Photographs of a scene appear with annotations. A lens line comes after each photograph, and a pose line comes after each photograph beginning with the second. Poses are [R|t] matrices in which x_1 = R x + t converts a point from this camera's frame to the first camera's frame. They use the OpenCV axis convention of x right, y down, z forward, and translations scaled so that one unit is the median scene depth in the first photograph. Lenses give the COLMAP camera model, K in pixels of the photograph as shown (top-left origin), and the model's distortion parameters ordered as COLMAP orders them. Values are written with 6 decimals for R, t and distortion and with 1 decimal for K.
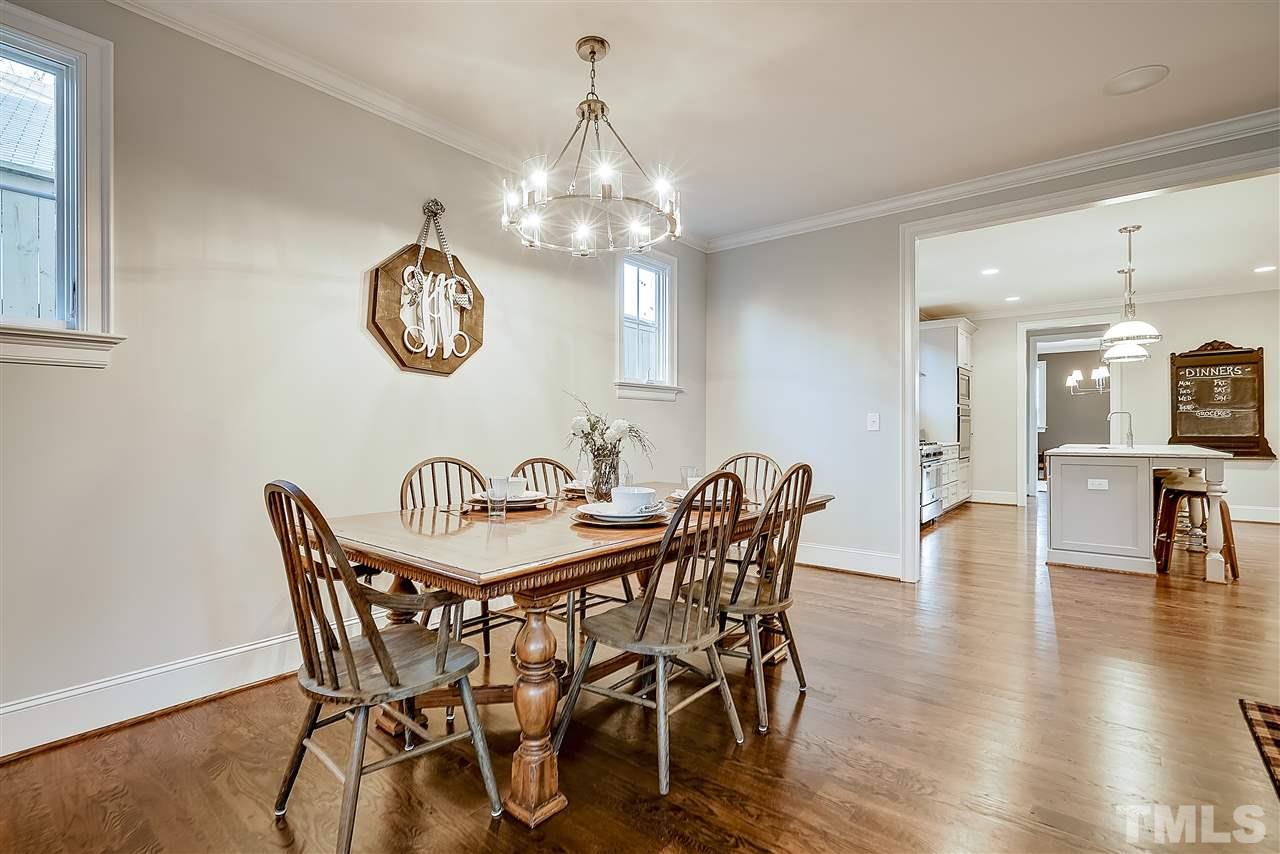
lens RADIAL K [[588.7, 0, 639.9], [0, 588.7, 424.9], [0, 0, 1]] dist [-0.002811, 0.000814]
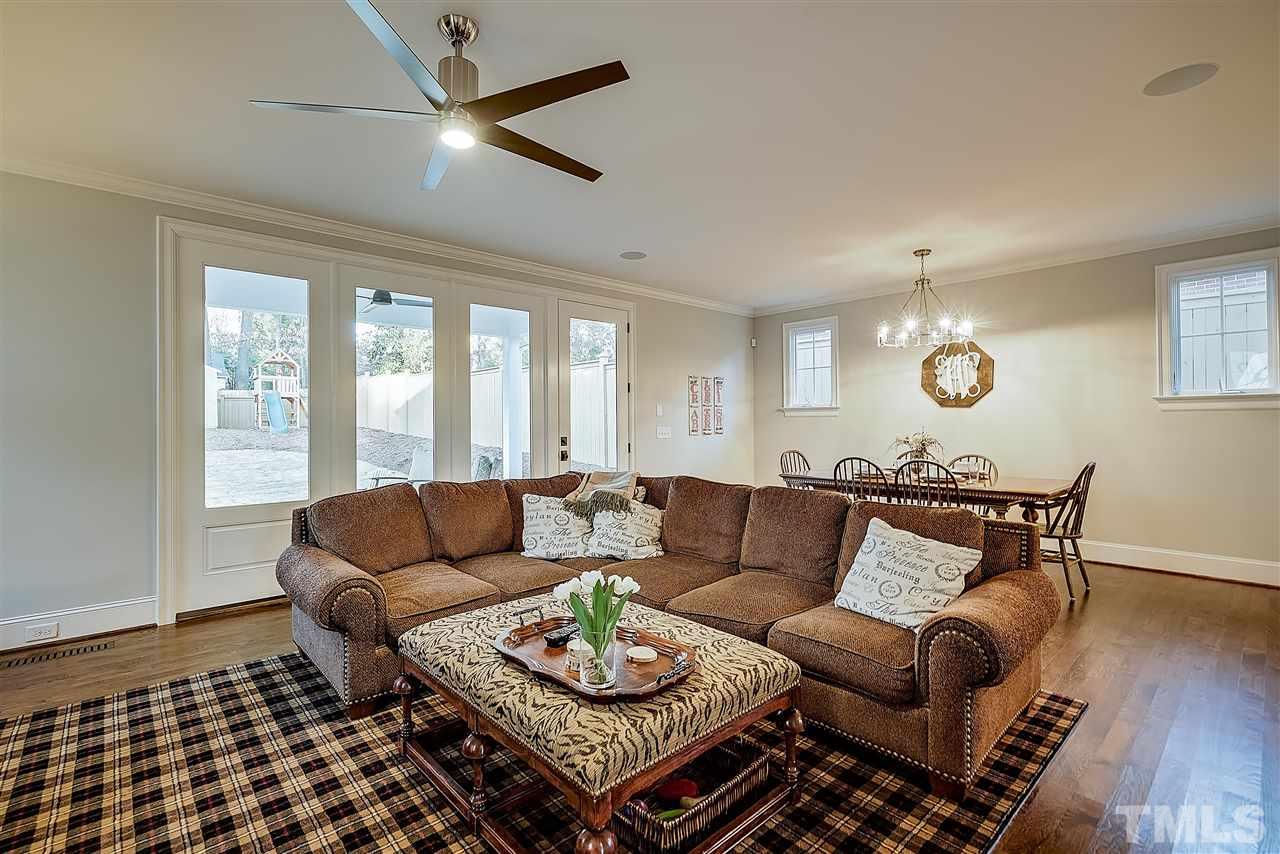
lens RADIAL K [[588.7, 0, 640.8], [0, 588.7, 419.9], [0, 0, 1]] dist [-0.002811, 0.000814]
pose [[-0.140423, -0.010048, -0.990041, 1.117161], [0.009090, 0.999893, -0.011438, -0.023709], [0.990050, -0.010606, -0.140317, 0.172692]]
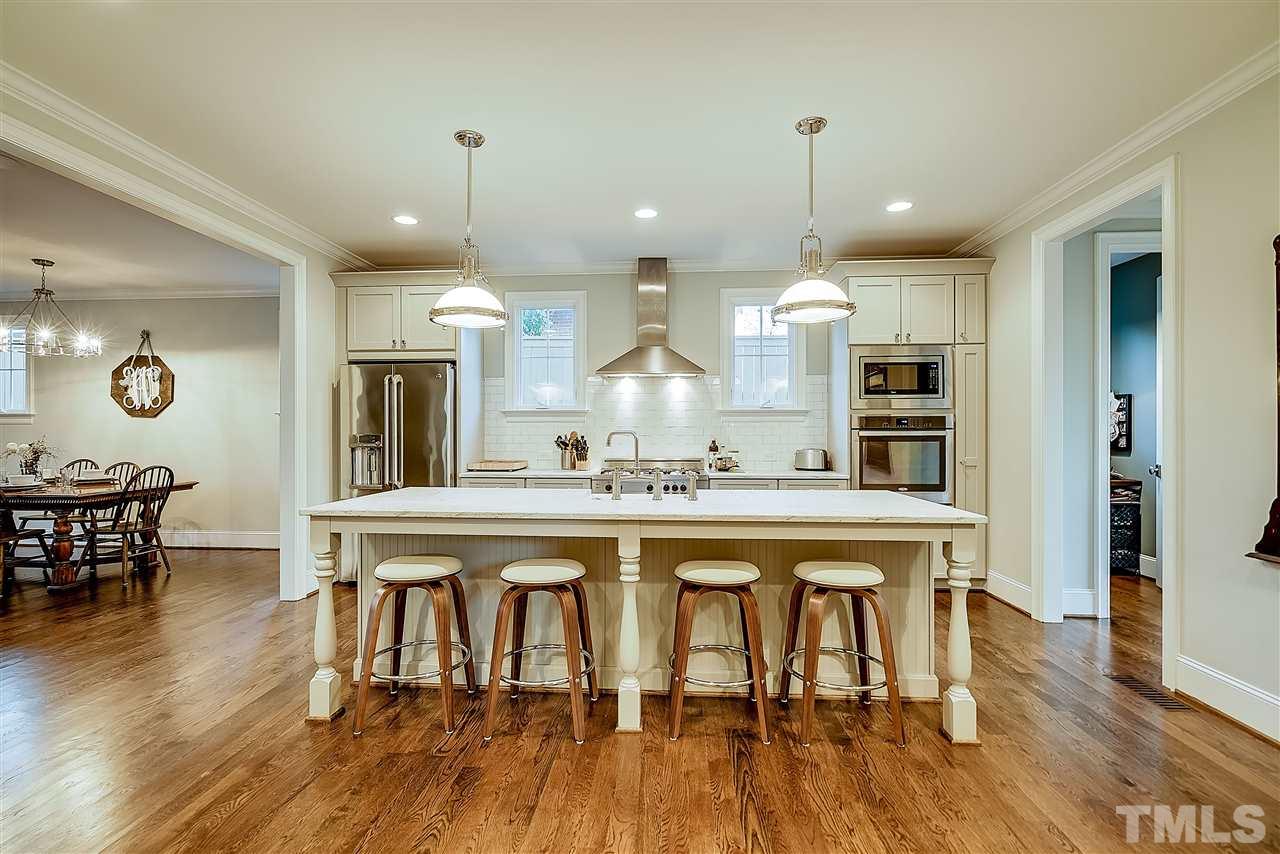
lens RADIAL K [[588.7, 0, 634.9], [0, 588.7, 430.6], [0, 0, 1]] dist [-0.002811, 0.000814]
pose [[0.570533, -0.002072, -0.821272, 1.502065], [0.002447, 0.999997, -0.000822, -0.025198], [0.821271, -0.001540, 0.570536, 0.827216]]
